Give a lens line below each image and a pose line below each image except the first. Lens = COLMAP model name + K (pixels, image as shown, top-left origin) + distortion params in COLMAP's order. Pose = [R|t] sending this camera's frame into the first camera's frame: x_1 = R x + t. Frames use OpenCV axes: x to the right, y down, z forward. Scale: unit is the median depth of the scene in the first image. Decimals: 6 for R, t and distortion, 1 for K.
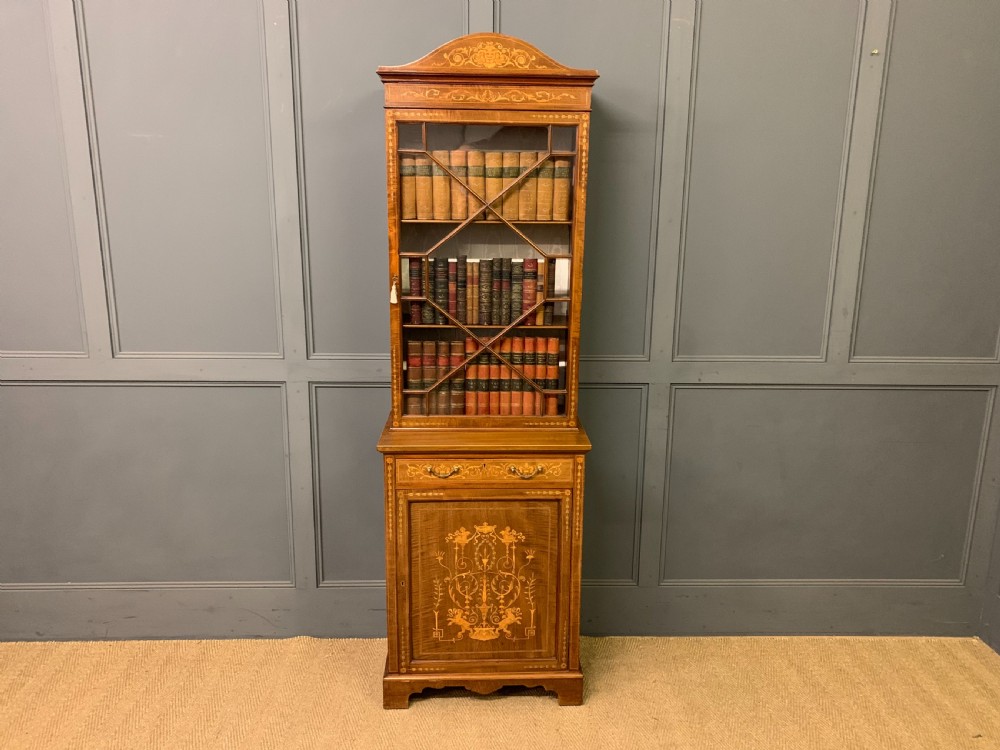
lens RADIAL K [[768.5, 0, 506.2], [0, 768.5, 366.4], [0, 0, 1]] dist [0.056532, -0.058914]
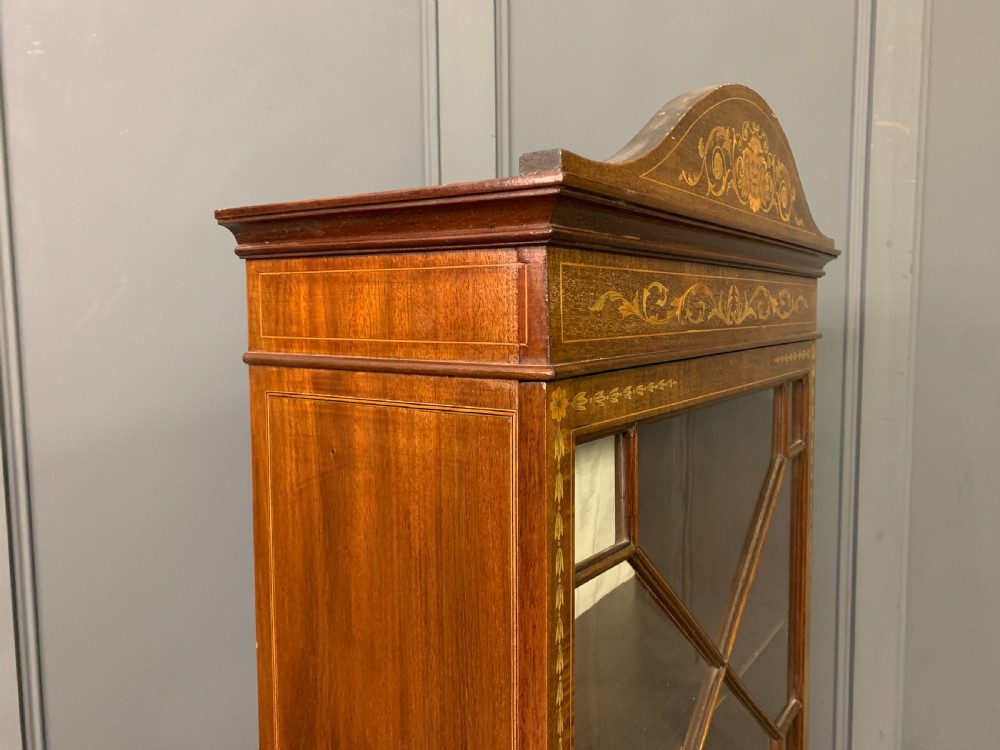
lens RADIAL K [[768.5, 0, 497.7], [0, 768.5, 377.2], [0, 0, 1]] dist [0.056532, -0.058914]
pose [[0.609938, -0.084729, 0.787907, -0.281306], [0.190276, 0.980840, -0.041821, -0.306620], [-0.769267, 0.175428, 0.614373, 0.837625]]
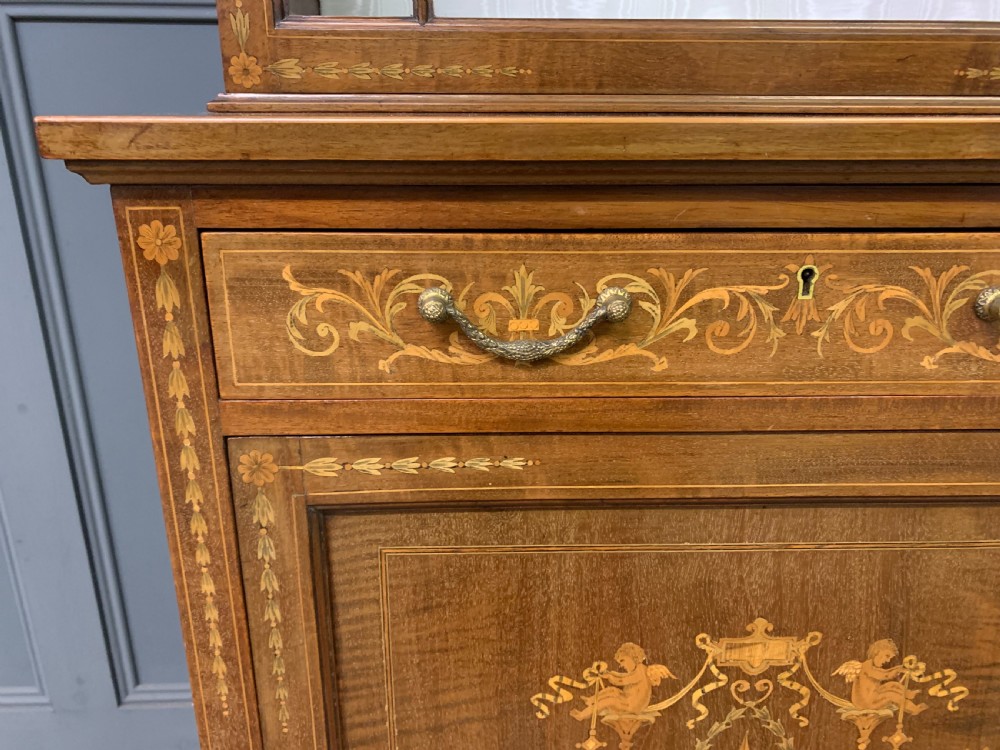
lens RADIAL K [[768.5, 0, 505.5], [0, 768.5, 379.2], [0, 0, 1]] dist [0.056532, -0.058914]
pose [[0.999729, -0.000264, -0.023266, -0.081099], [0.003300, 0.991438, 0.130536, 0.125214], [0.023033, -0.130577, 0.991171, 0.830539]]
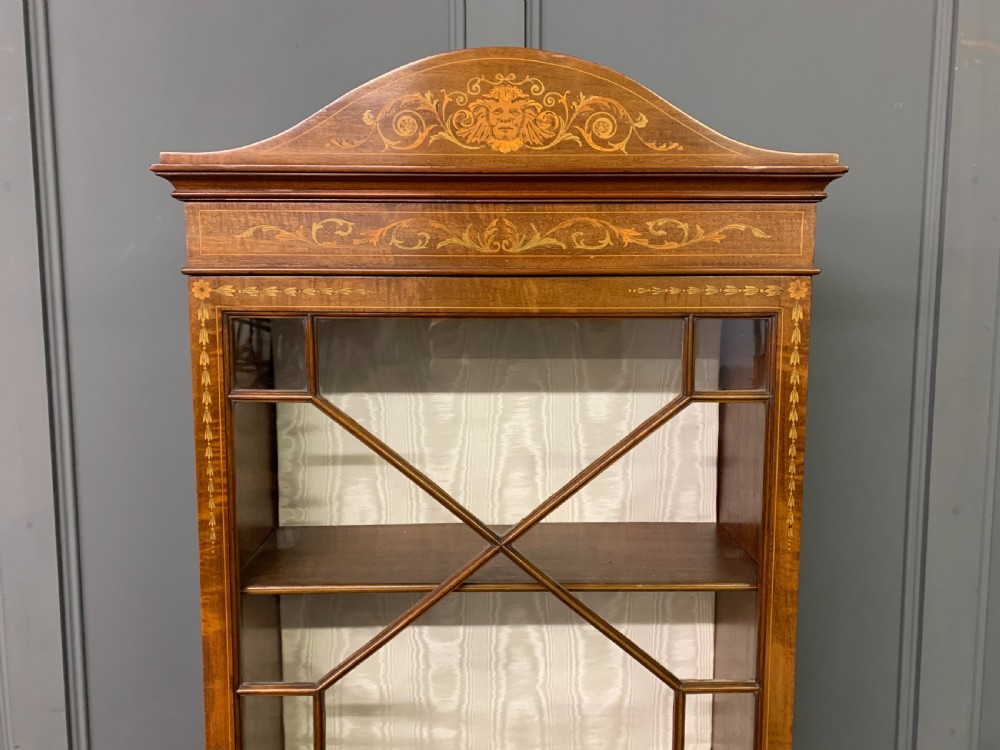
lens RADIAL K [[768.5, 0, 497.6], [0, 768.5, 369.3], [0, 0, 1]] dist [0.056532, -0.058914]
pose [[0.999228, -0.007843, -0.038500, -0.011846], [0.003163, 0.992751, -0.120144, -0.236675], [0.039163, 0.119930, 0.992010, 0.636146]]
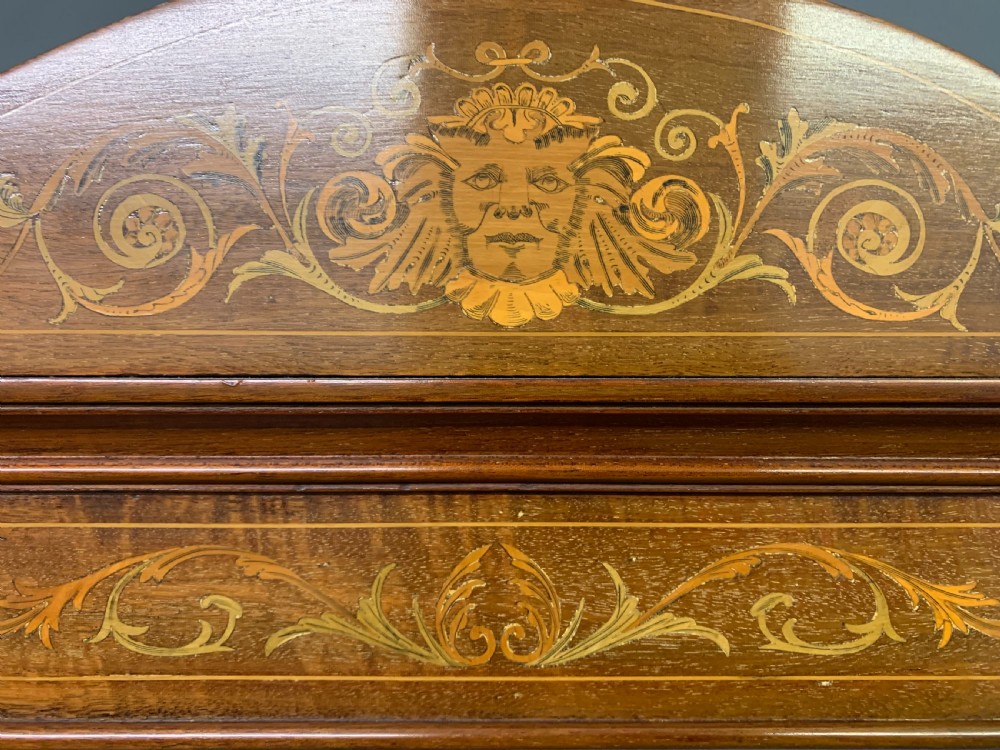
lens RADIAL K [[768.5, 0, 501.4], [0, 768.5, 360.5], [0, 0, 1]] dist [0.056532, -0.058914]
pose [[0.998749, -0.010191, -0.048954, -0.016922], [-0.001420, 0.972840, -0.231476, -0.333097], [0.049983, 0.231256, 0.971608, 0.844075]]
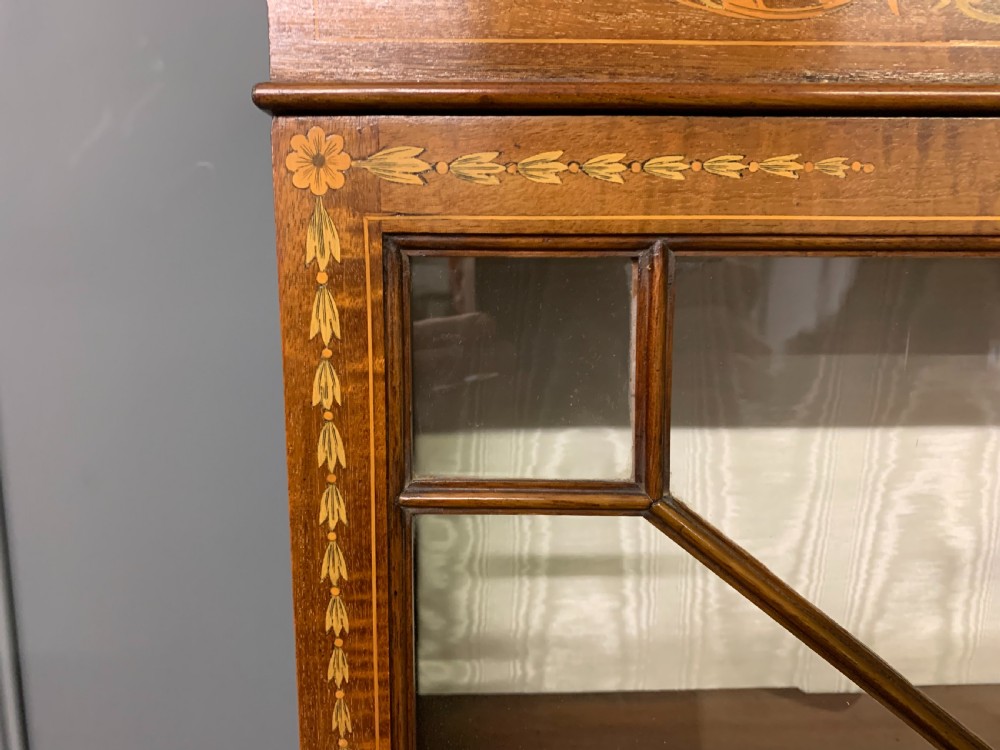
lens RADIAL K [[768.5, 0, 503.4], [0, 768.5, 378.3], [0, 0, 1]] dist [0.056532, -0.058914]
pose [[0.999907, -0.008798, -0.010434, -0.117522], [0.008176, 0.998267, -0.058269, -0.273615], [0.010929, 0.058178, 0.998246, 0.841139]]
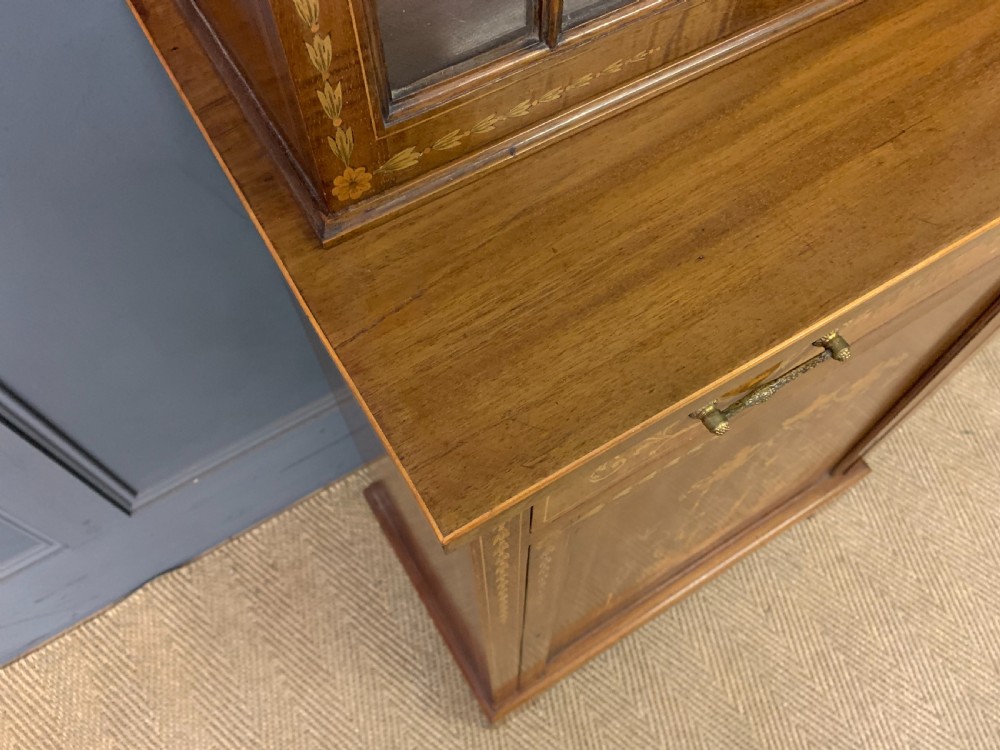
lens RADIAL K [[768.5, 0, 502.3], [0, 768.5, 380.1], [0, 0, 1]] dist [0.056532, -0.058914]
pose [[0.878308, -0.427721, 0.213613, -0.167549], [0.111639, 0.617930, 0.778267, -0.005628], [-0.464879, -0.659710, 0.590482, 0.903654]]
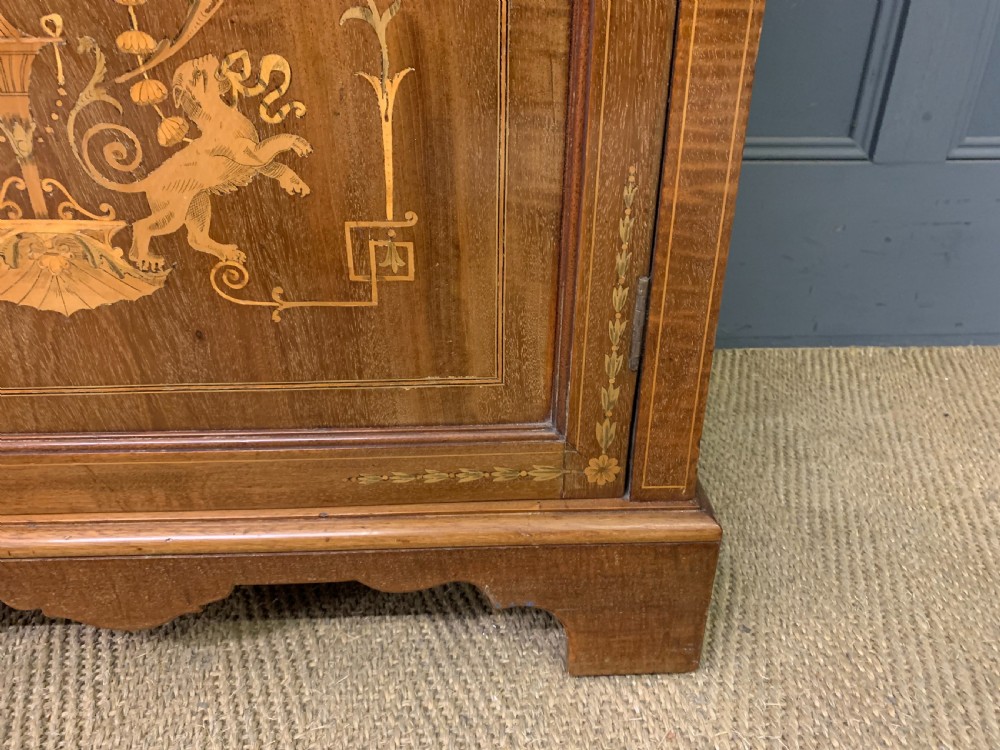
lens RADIAL K [[768.5, 0, 497.5], [0, 768.5, 372.4], [0, 0, 1]] dist [0.056532, -0.058914]
pose [[0.999956, -0.000980, -0.009376, 0.055931], [0.003393, 0.965351, 0.260932, 0.338673], [0.008795, -0.260952, 0.965312, 0.885469]]
